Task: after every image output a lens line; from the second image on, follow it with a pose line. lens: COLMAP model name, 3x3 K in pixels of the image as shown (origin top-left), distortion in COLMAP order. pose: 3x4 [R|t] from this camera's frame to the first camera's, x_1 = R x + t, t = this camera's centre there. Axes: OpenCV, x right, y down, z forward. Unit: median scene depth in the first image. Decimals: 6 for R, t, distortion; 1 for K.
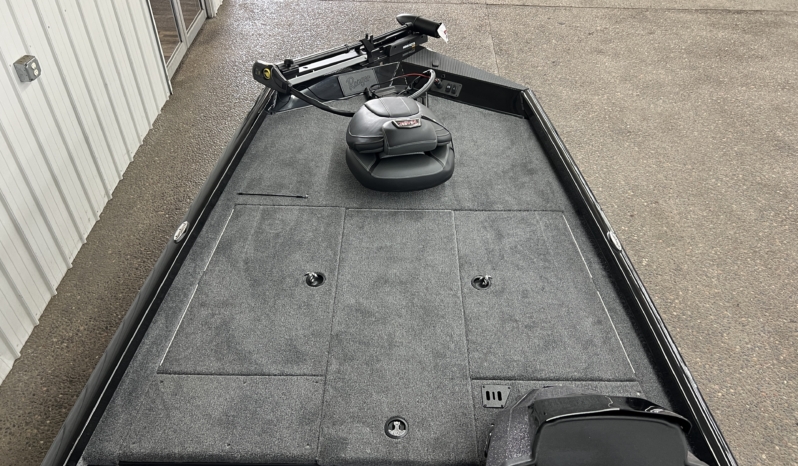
lens RADIAL K [[616.3, 0, 400.4], [0, 616.3, 235.3], [0, 0, 1]] dist [0.055962, -0.056548]
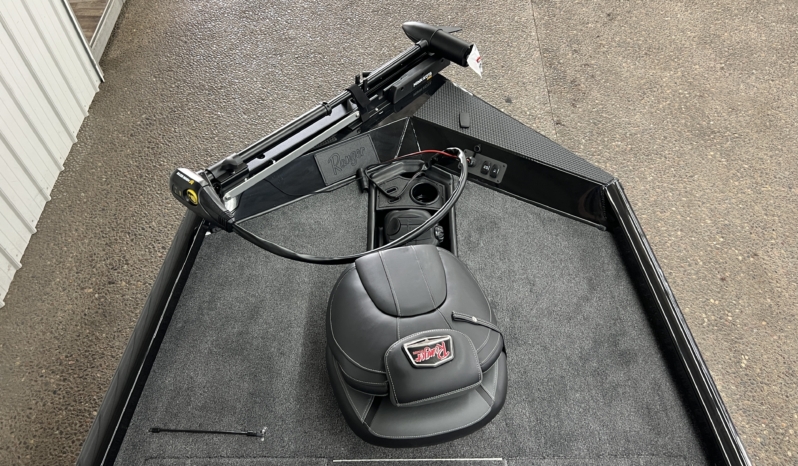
lens RADIAL K [[616.3, 0, 400.4], [0, 616.3, 235.3], [0, 0, 1]] dist [0.055962, -0.056548]
pose [[0.999876, -0.013620, -0.007920, -0.007251], [0.014941, 0.979242, 0.202143, -0.294824], [0.005003, -0.202236, 0.979324, 0.344534]]
